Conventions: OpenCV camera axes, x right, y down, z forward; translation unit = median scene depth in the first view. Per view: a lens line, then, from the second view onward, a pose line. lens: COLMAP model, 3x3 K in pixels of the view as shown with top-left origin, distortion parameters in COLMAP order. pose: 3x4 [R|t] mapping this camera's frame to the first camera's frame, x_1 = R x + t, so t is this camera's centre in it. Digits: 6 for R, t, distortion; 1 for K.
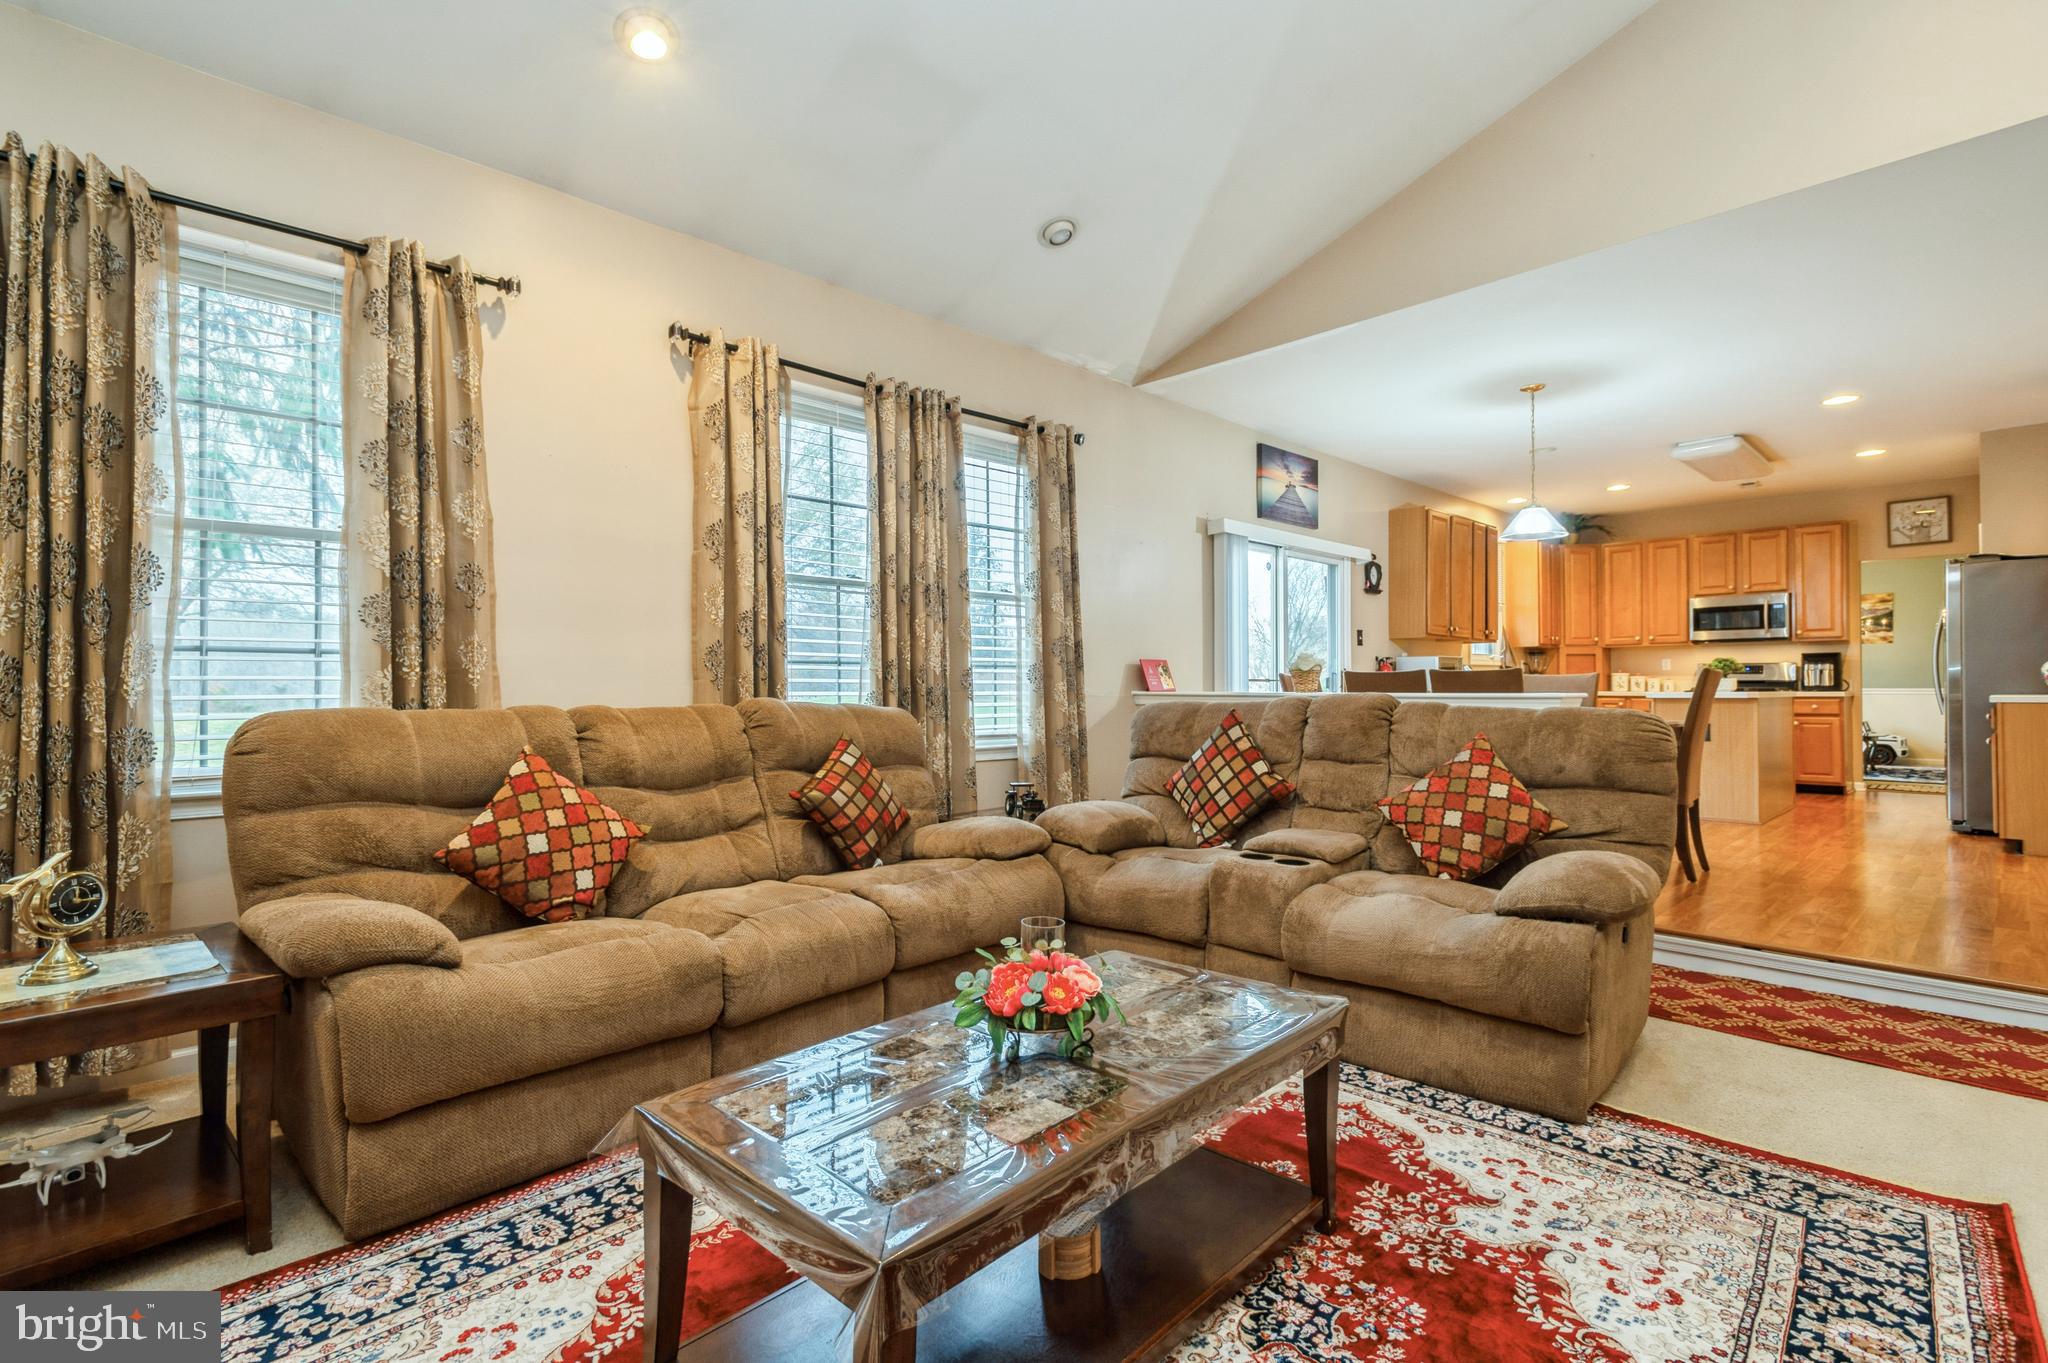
lens RADIAL K [[971.2, 0, 997.4], [0, 971.2, 674.5], [0, 0, 1]] dist [0.014742, -0.005926]
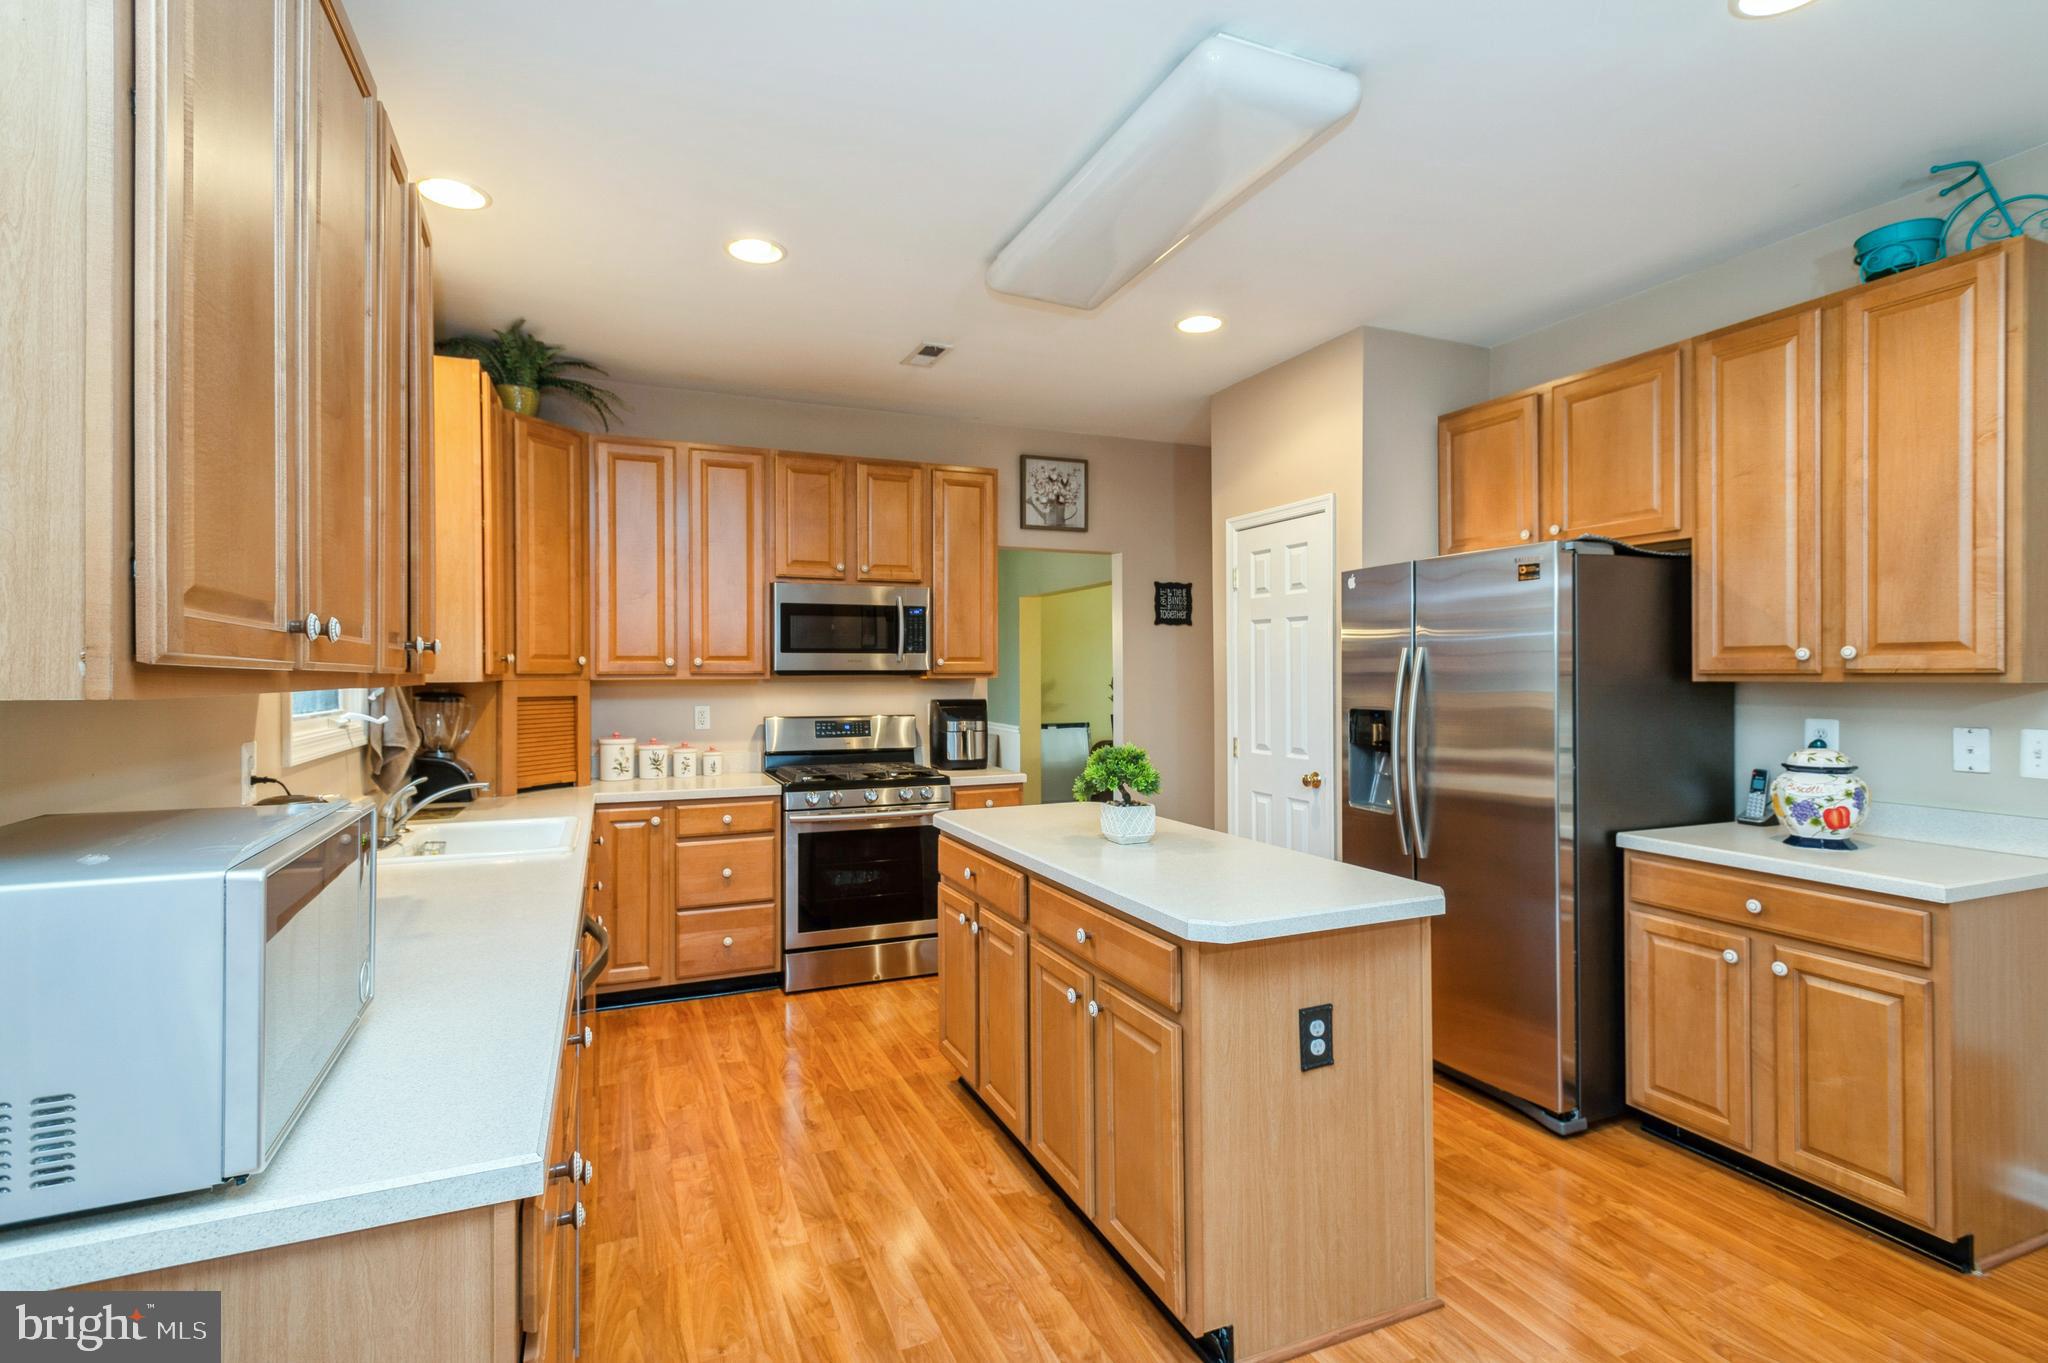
lens RADIAL K [[971.2, 0, 1028.6], [0, 971.2, 678.3], [0, 0, 1]] dist [0.014742, -0.005926]
pose [[0.348433, 0.001295, 0.937333, 0.379817], [-0.012528, 0.999916, 0.003275, -0.042091], [-0.937250, -0.012884, 0.348420, 0.876929]]
